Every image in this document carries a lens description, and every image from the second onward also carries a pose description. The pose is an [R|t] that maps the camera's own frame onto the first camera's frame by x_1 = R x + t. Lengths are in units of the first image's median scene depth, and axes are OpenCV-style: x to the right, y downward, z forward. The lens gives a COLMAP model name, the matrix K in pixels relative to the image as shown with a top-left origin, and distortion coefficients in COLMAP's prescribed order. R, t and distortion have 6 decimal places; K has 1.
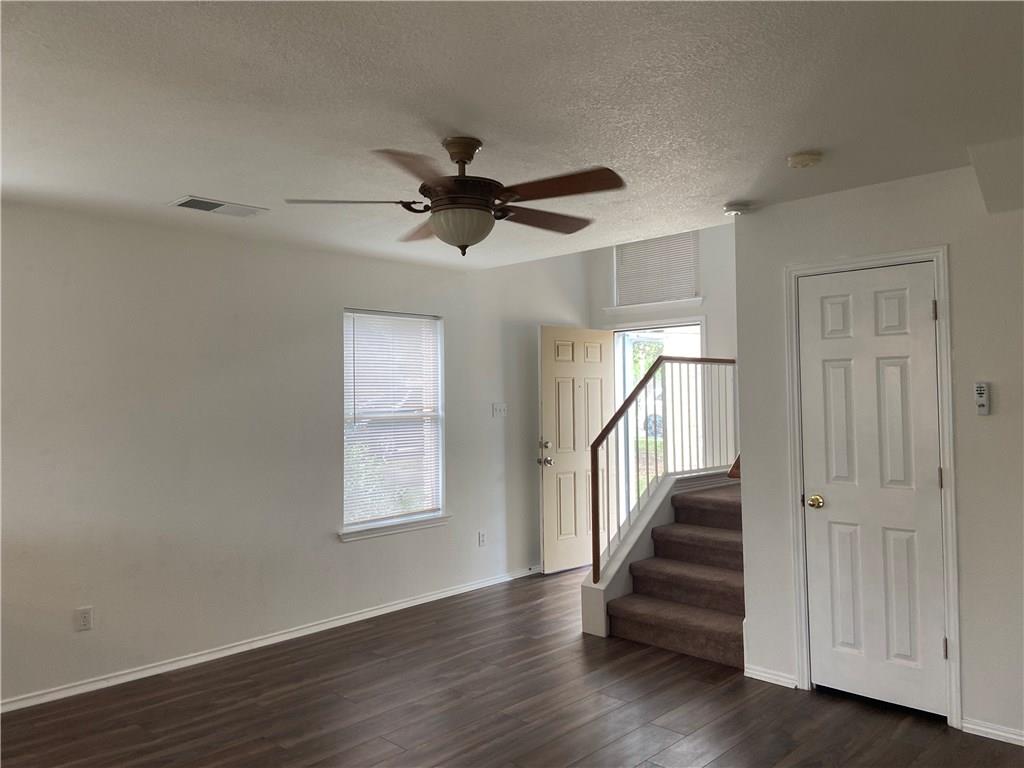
lens RADIAL K [[771.2, 0, 514.7], [0, 771.2, 368.4], [0, 0, 1]] dist [0.127122, -0.154236]
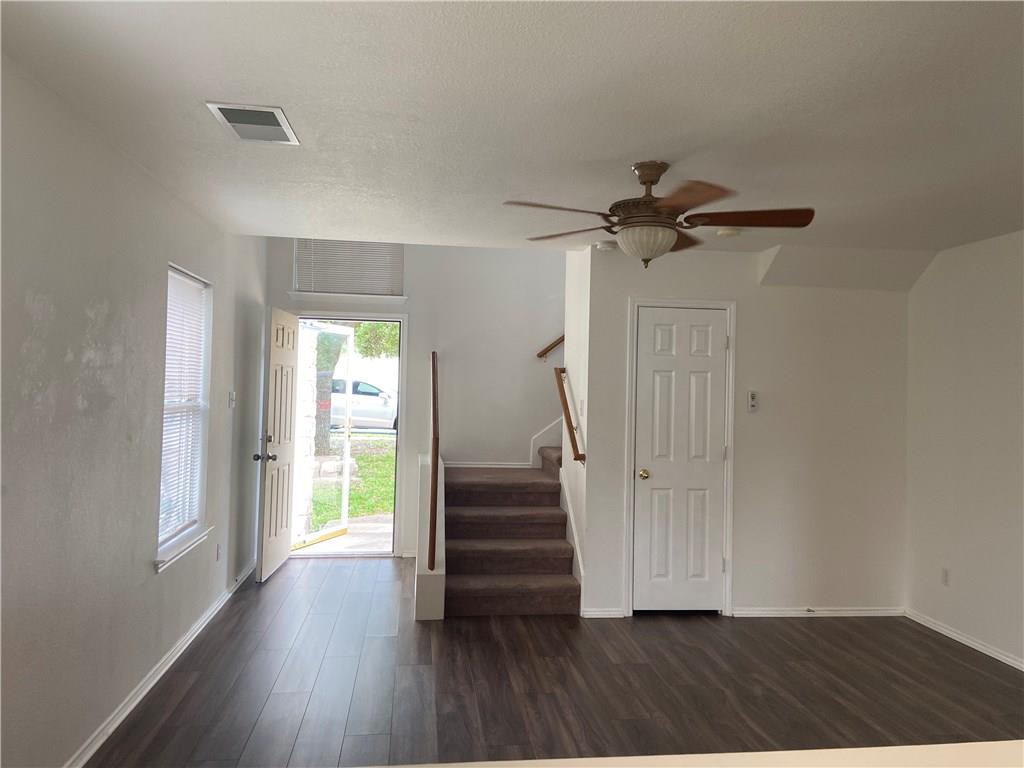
lens RADIAL K [[771.2, 0, 514.7], [0, 771.2, 368.4], [0, 0, 1]] dist [0.127122, -0.154236]
pose [[0.627632, 0.048057, 0.777026, -0.791536], [-0.061463, 0.998036, -0.012080, 0.017433], [-0.776080, -0.040177, 0.629353, 0.336664]]
